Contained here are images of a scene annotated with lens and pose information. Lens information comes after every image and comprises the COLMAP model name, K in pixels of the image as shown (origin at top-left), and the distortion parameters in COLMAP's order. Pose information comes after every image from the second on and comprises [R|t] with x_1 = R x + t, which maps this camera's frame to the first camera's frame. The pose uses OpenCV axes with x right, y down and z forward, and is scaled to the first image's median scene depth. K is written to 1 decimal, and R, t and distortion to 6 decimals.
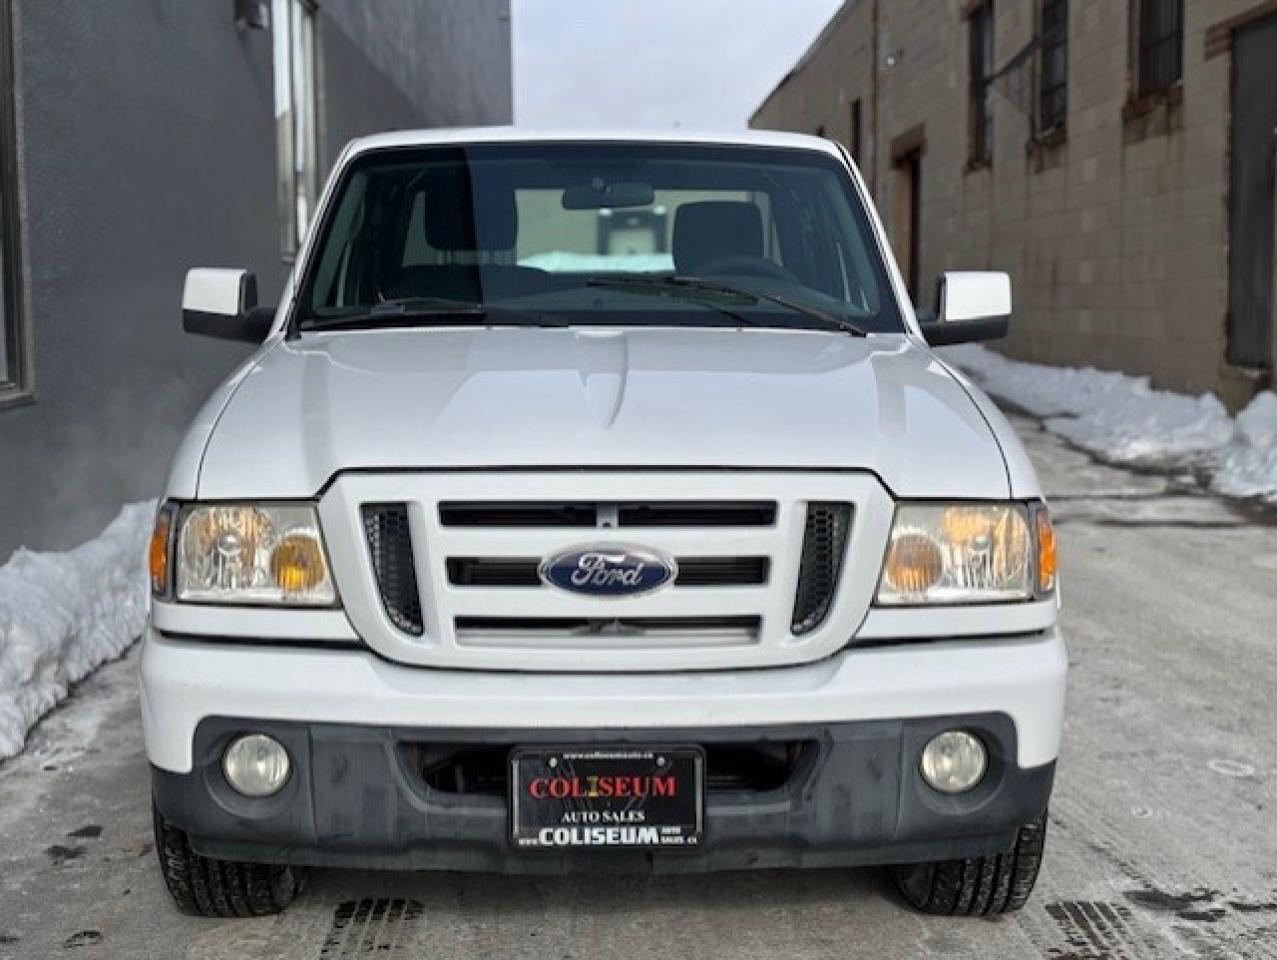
lens RADIAL K [[1905.2, 0, 635.0], [0, 1905.2, 499.3], [0, 0, 1]] dist [0.206760, -0.696287]
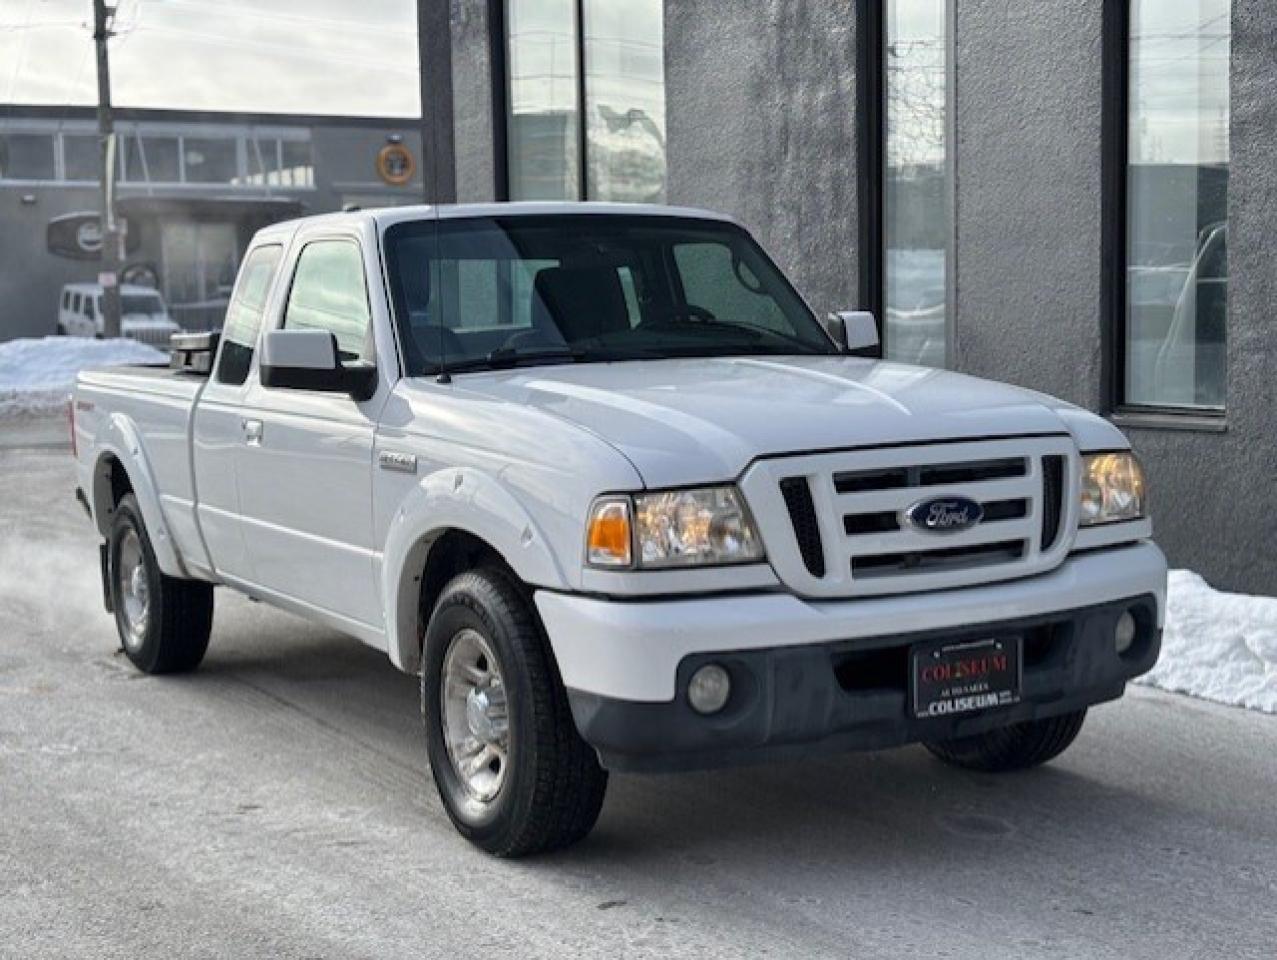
lens RADIAL K [[1905.2, 0, 635.0], [0, 1905.2, 499.3], [0, 0, 1]] dist [0.206760, -0.696287]
pose [[0.885788, -0.077979, 0.457491, -0.854852], [0.096619, 0.995168, -0.017448, 0.029072], [-0.453921, 0.059658, 0.889043, -0.137821]]
